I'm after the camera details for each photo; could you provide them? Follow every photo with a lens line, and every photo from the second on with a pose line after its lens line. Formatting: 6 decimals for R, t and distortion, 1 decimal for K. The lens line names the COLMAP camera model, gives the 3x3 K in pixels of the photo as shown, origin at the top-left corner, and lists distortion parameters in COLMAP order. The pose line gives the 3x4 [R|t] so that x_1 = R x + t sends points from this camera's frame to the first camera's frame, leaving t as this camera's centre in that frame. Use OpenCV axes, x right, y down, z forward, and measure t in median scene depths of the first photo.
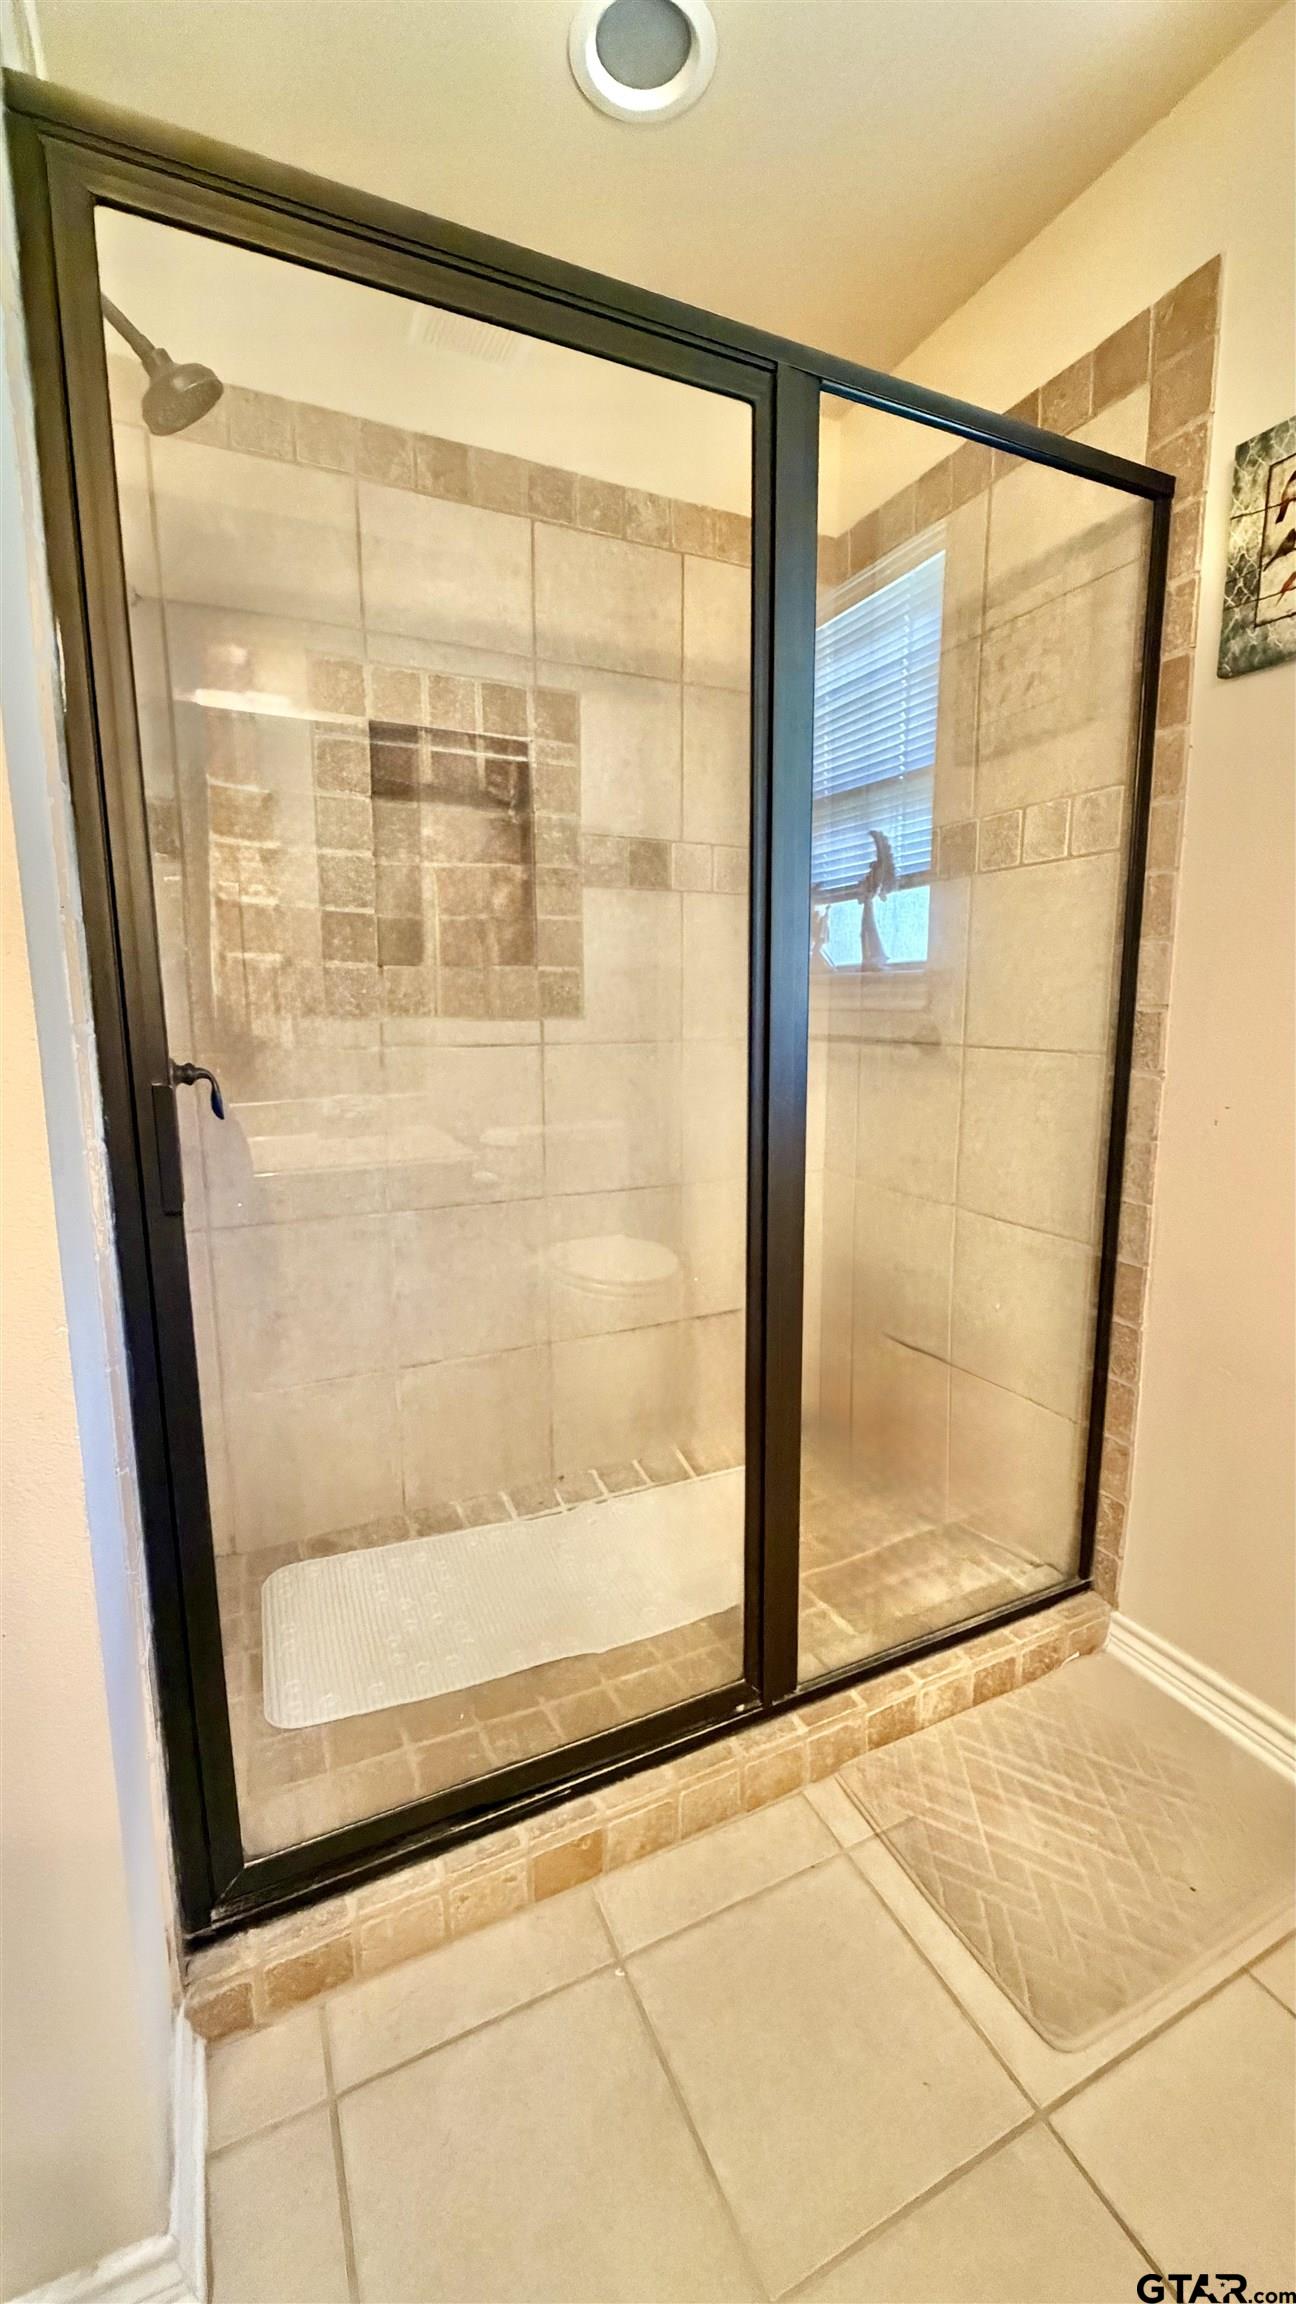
lens RADIAL K [[919.8, 0, 642.8], [0, 919.8, 1146.7], [0, 0, 1]] dist [0.000257, 0.000159]
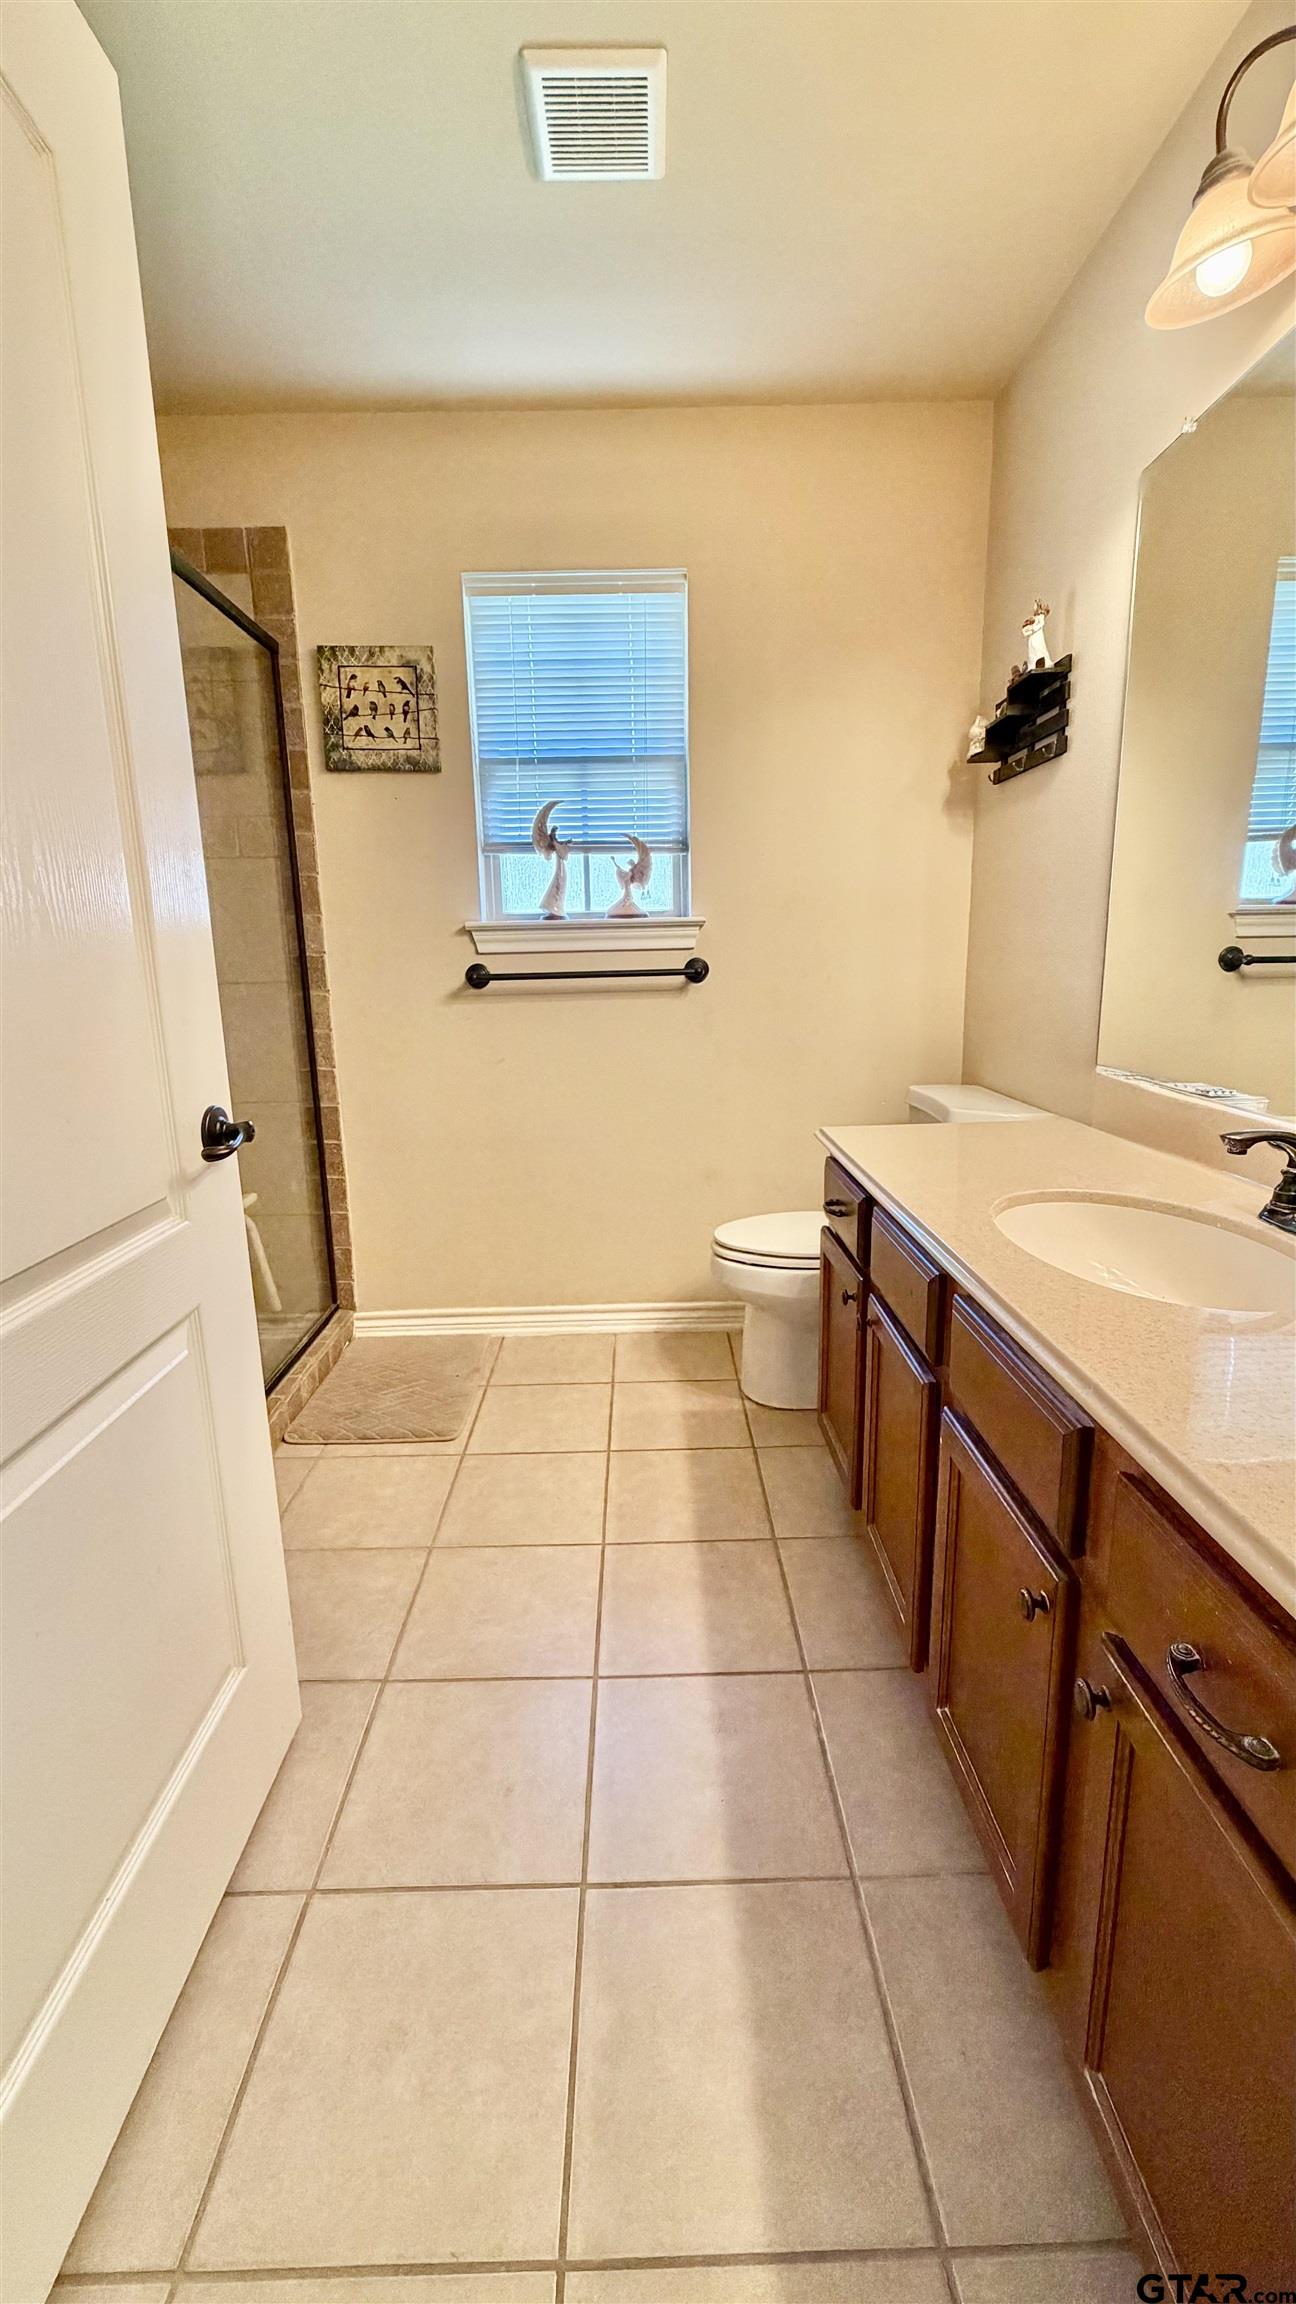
lens RADIAL K [[919.8, 0, 649.5], [0, 919.8, 1149.2], [0, 0, 1]] dist [0.000257, 0.000159]
pose [[0.413555, -0.193789, 0.889617, -0.810806], [0.155619, 0.977753, 0.140645, 0.062981], [-0.897081, 0.080276, 0.434512, -0.282856]]
